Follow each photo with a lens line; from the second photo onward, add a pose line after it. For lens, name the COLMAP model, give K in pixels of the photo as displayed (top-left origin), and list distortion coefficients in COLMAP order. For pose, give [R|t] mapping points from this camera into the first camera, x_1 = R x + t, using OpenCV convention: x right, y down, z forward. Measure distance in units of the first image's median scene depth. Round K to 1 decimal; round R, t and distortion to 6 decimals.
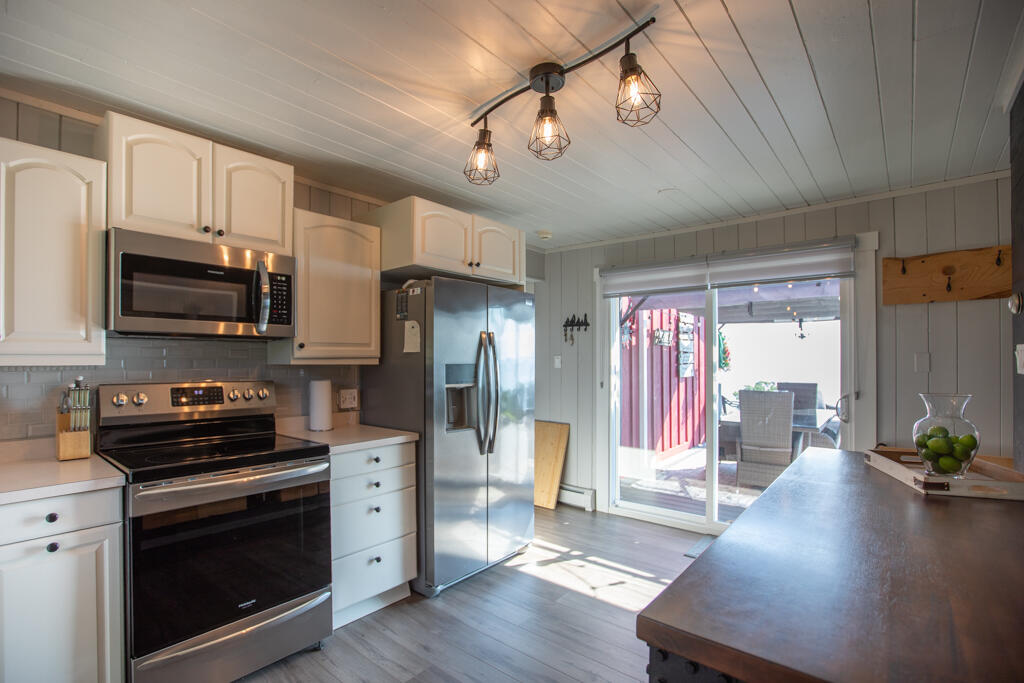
lens RADIAL K [[482.2, 0, 501.2], [0, 482.2, 358.3], [0, 0, 1]] dist [-0.034566, 0.010920]
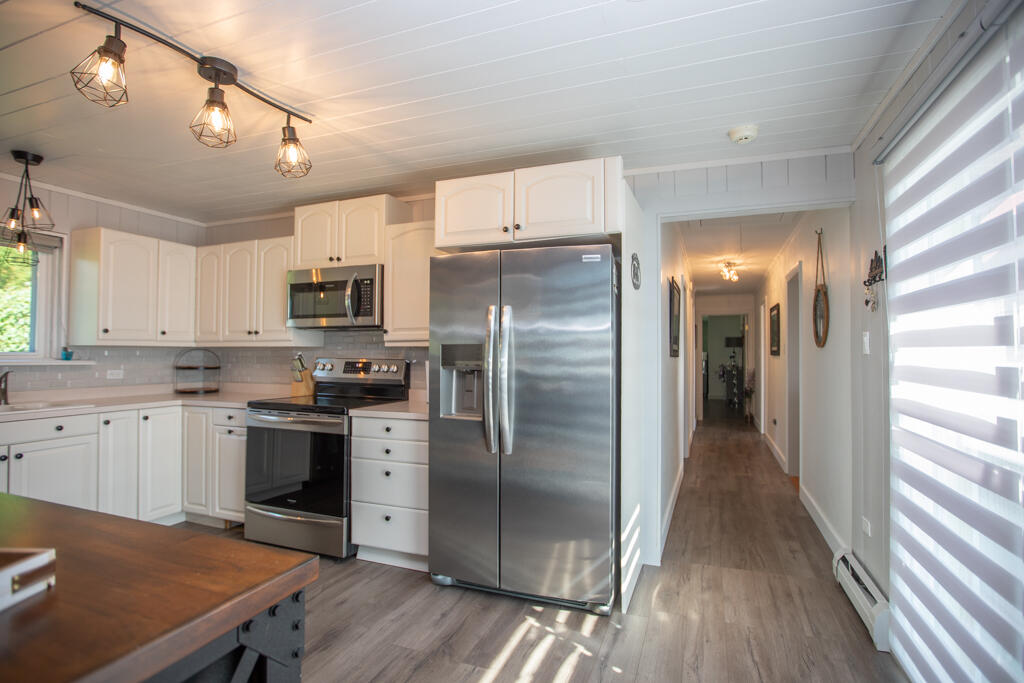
lens RADIAL K [[488.8, 0, 518.4], [0, 488.8, 340.3], [0, 0, 1]] dist [-0.039001, 0.009147]
pose [[0.345771, -0.016175, -0.938180, 0.983209], [0.003904, 0.999868, -0.015800, 0.019621], [0.938311, 0.001801, 0.345788, 0.939410]]
